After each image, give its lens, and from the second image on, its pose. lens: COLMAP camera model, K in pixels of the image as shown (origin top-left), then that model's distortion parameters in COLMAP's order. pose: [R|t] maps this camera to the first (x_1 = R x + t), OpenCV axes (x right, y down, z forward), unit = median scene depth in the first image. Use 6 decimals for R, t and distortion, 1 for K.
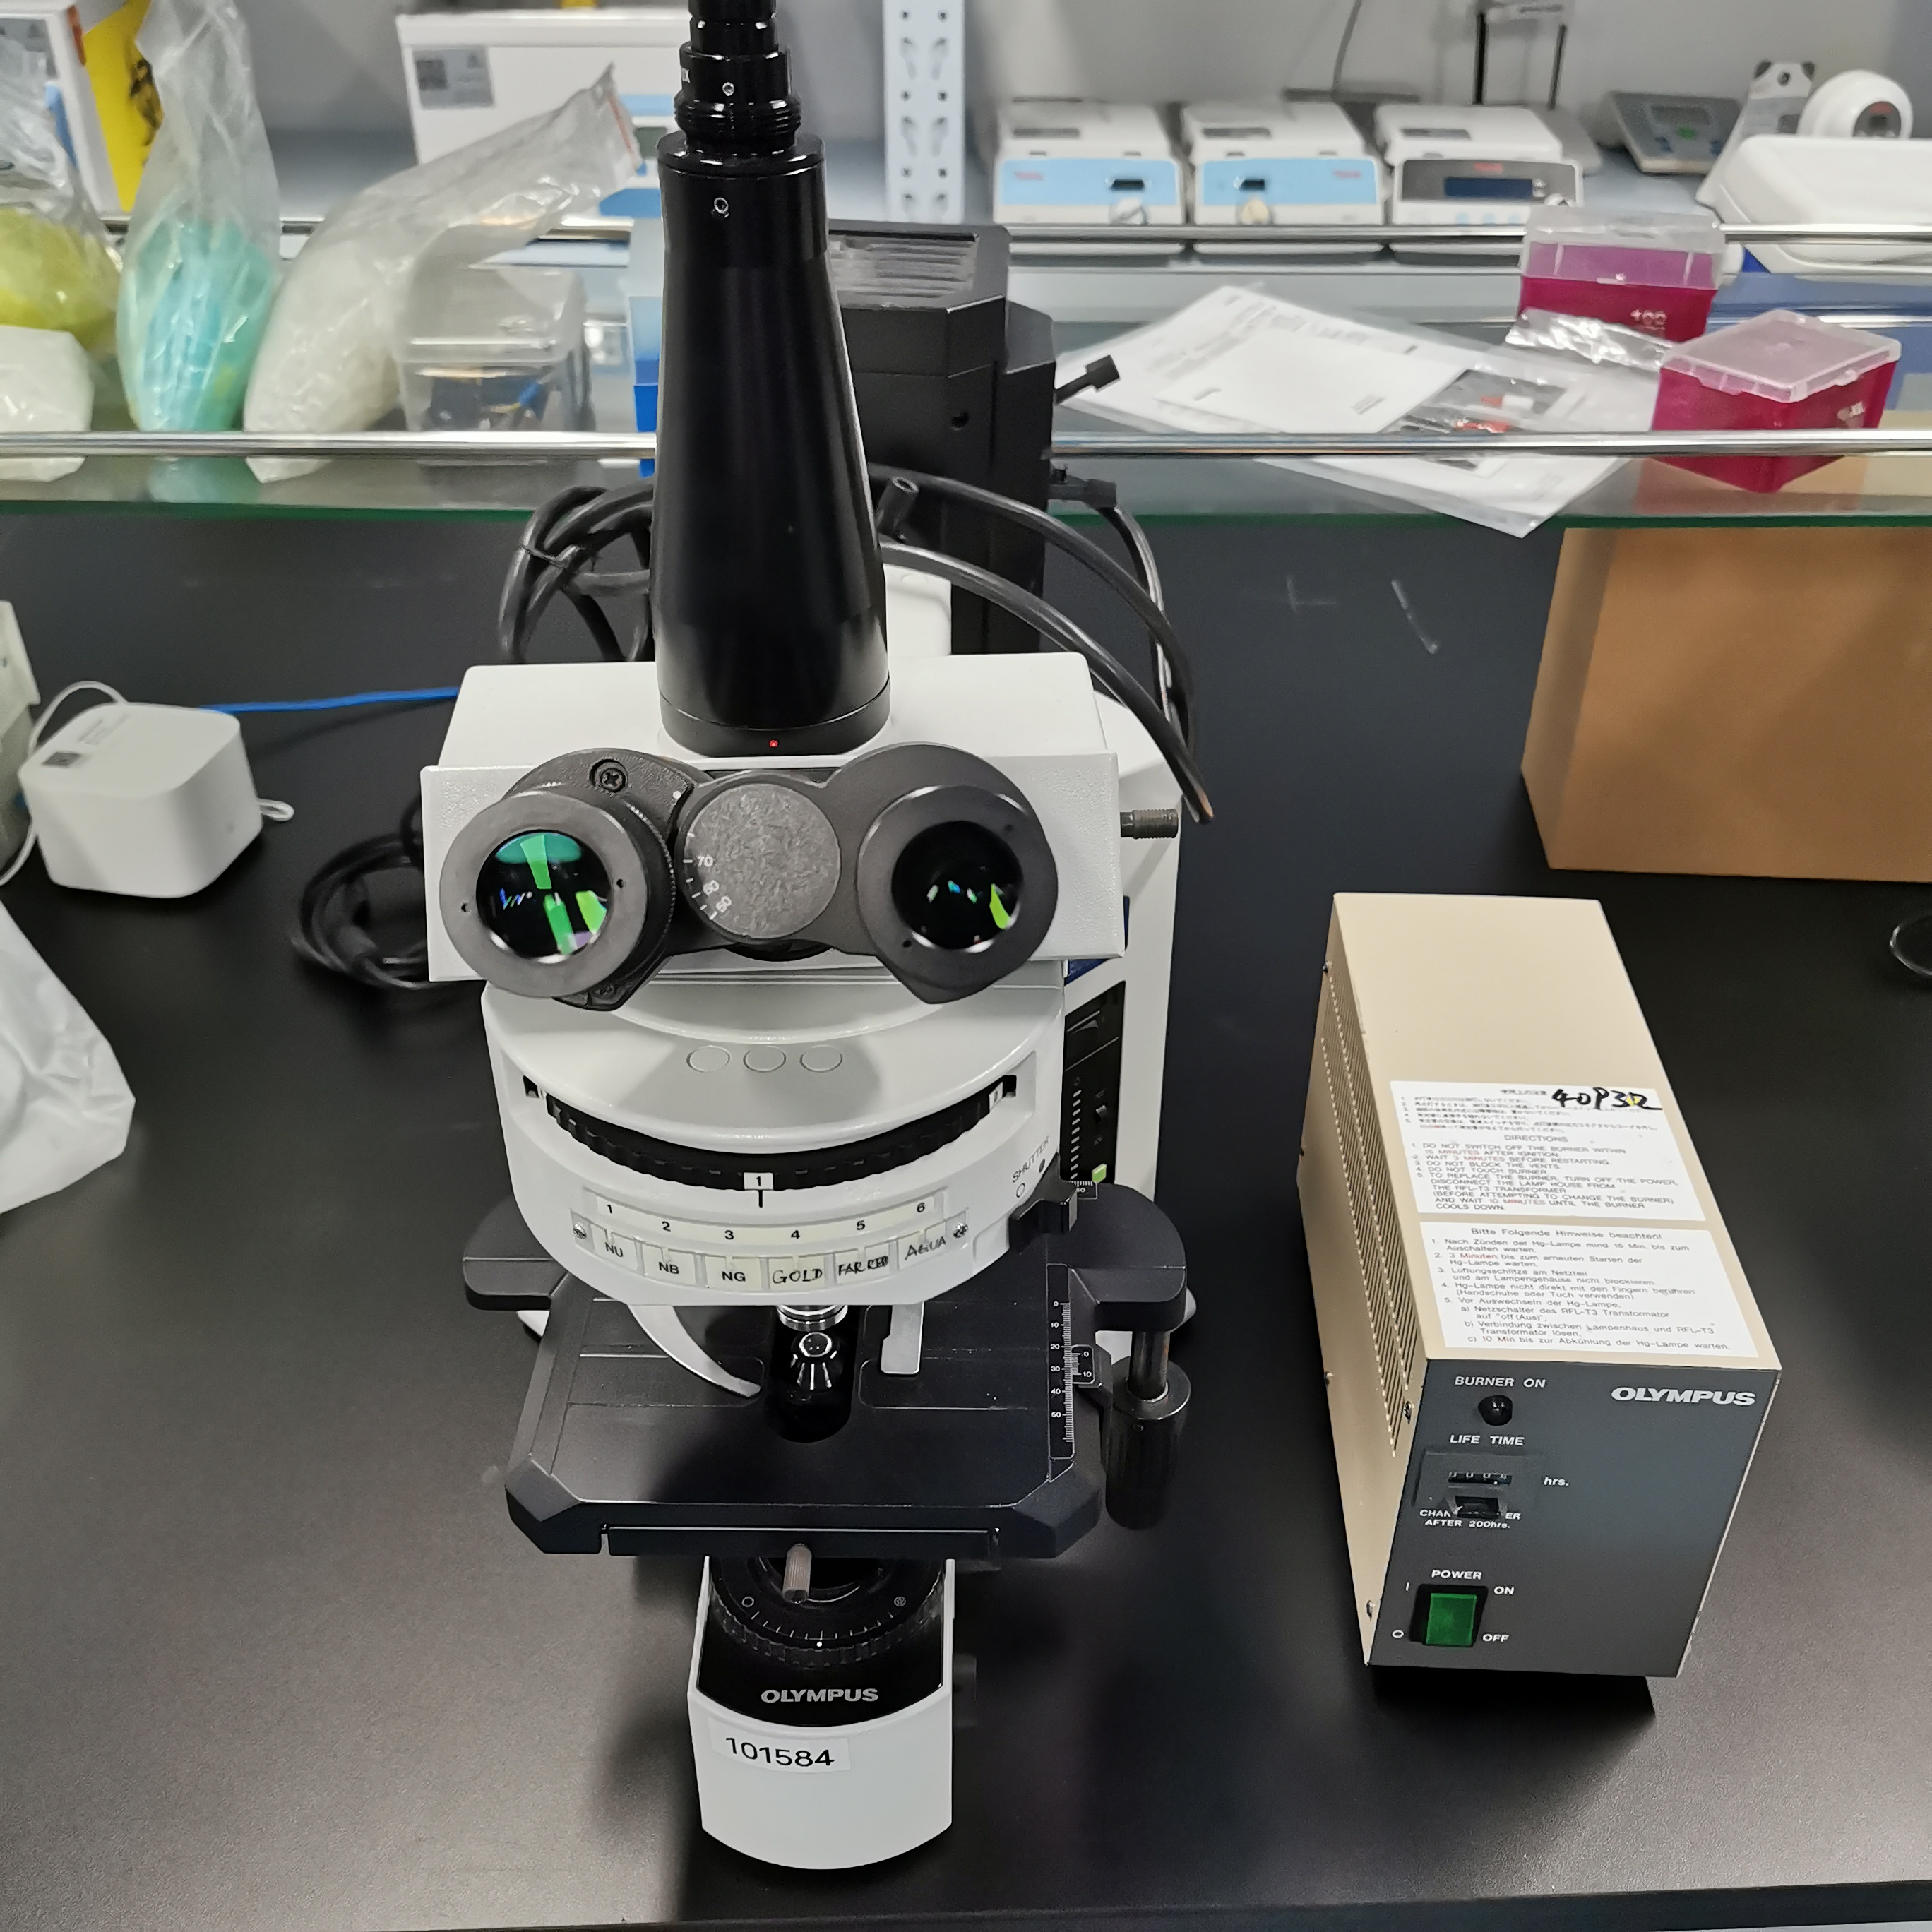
lens RADIAL K [[2036.6, 0, 1026.5], [0, 2036.6, 973.0], [0, 0, 1]] dist [0.026312, 0.000000]
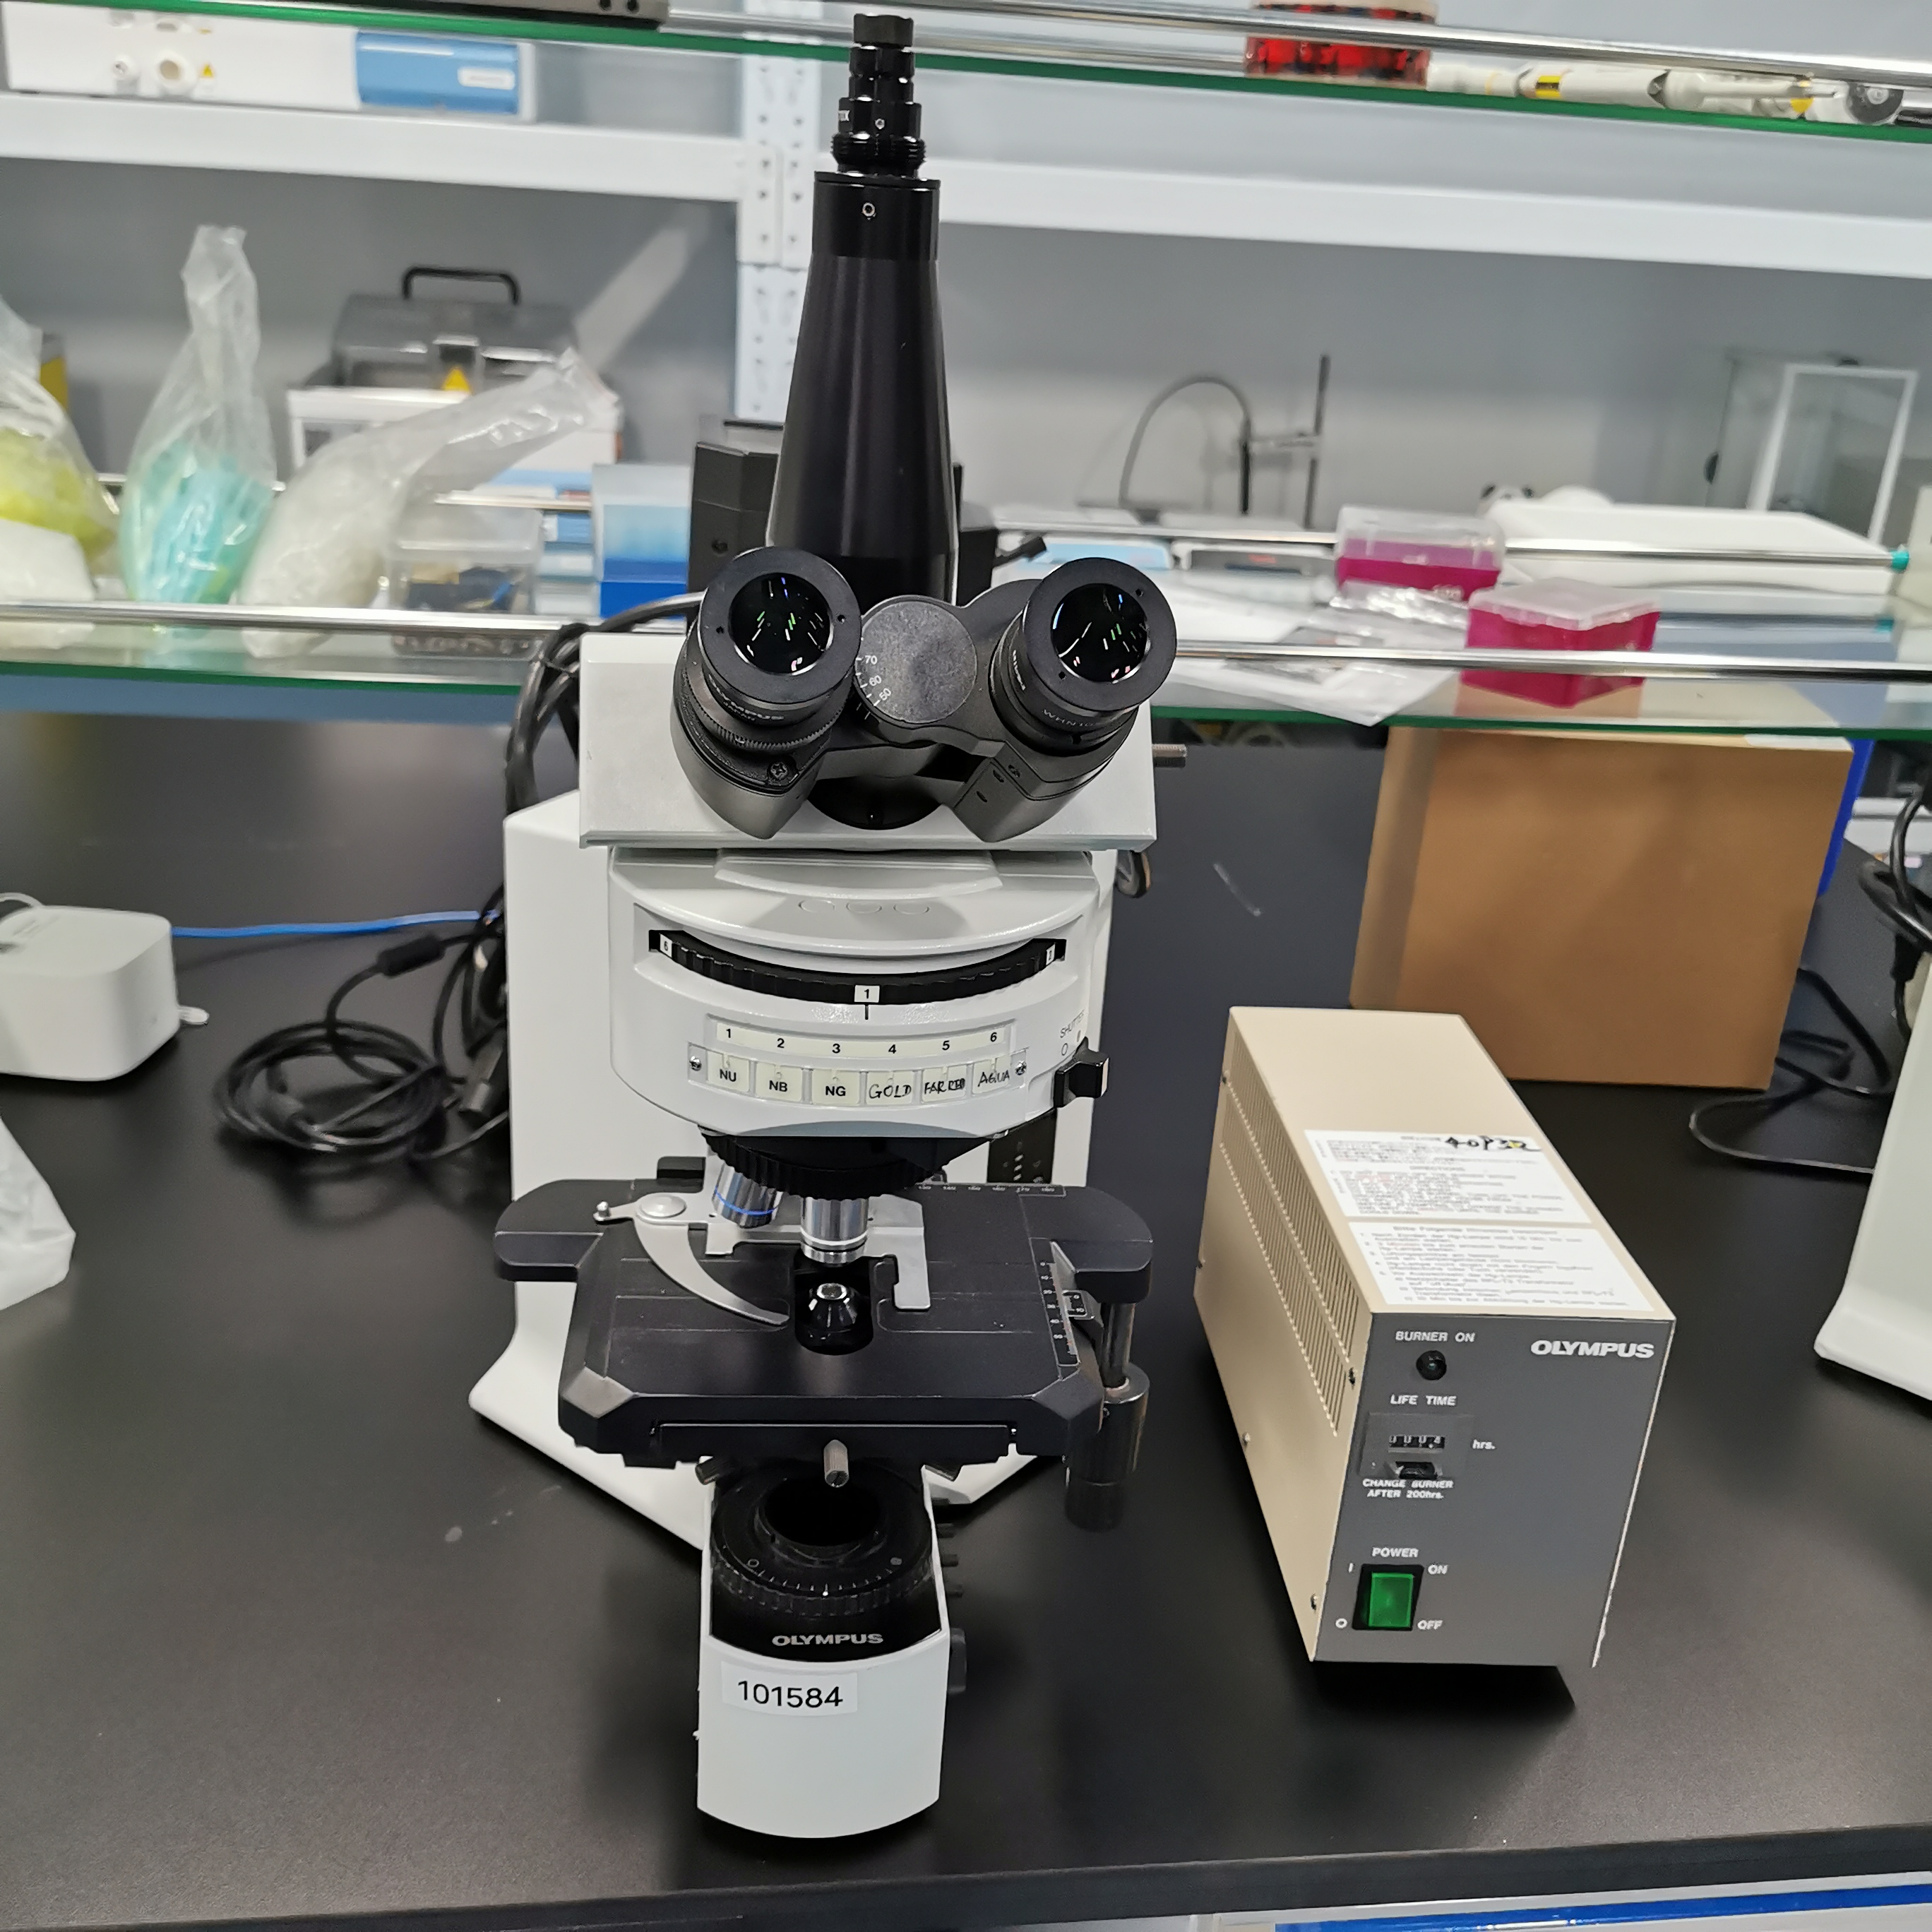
lens RADIAL K [[2036.6, 0, 982.3], [0, 2036.6, 979.1], [0, 0, 1]] dist [0.026312, 0.000000]
pose [[0.994921, 0.009674, 0.100189, -0.119467], [0.012323, 0.976176, -0.216630, 0.228313], [-0.099898, 0.216765, 0.971099, -0.098808]]
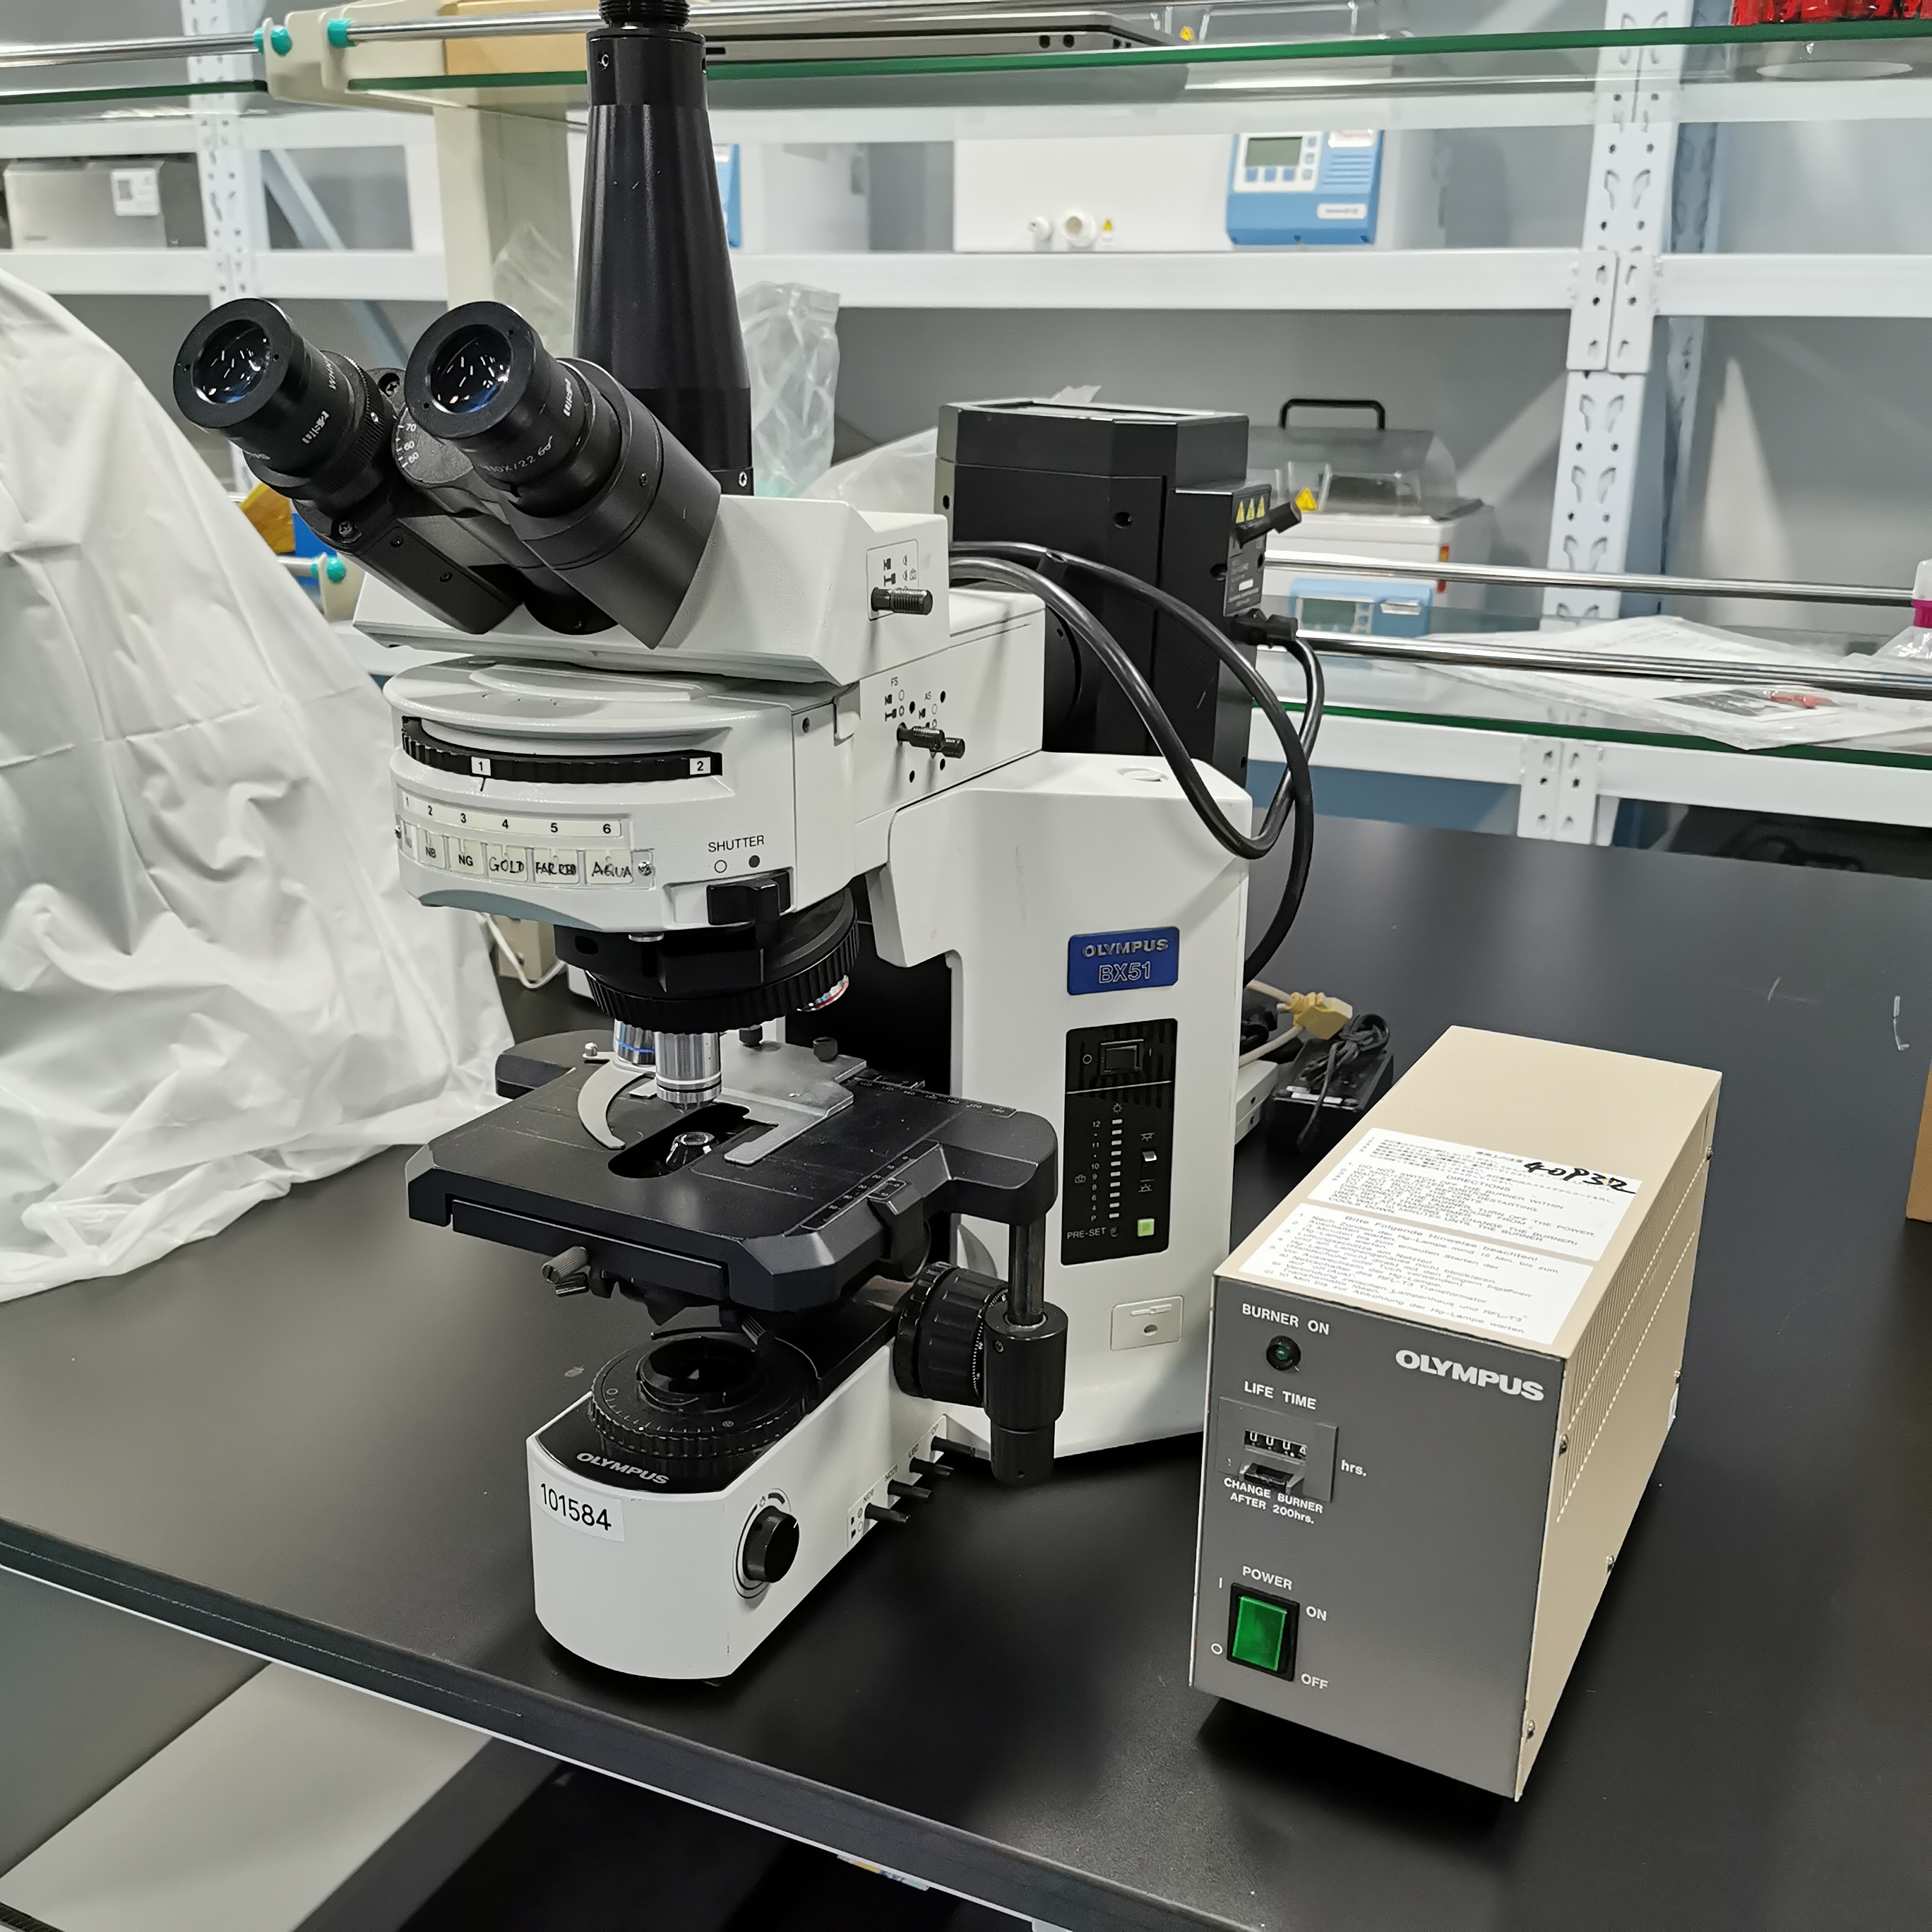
lens RADIAL K [[2036.6, 0, 1018.6], [0, 2036.6, 988.9], [0, 0, 1]] dist [0.026312, 0.000000]
pose [[0.894101, 0.133169, -0.427608, 0.473901], [-0.254629, 0.936597, -0.240731, 0.294538], [0.368439, 0.324119, 0.871321, 0.042743]]
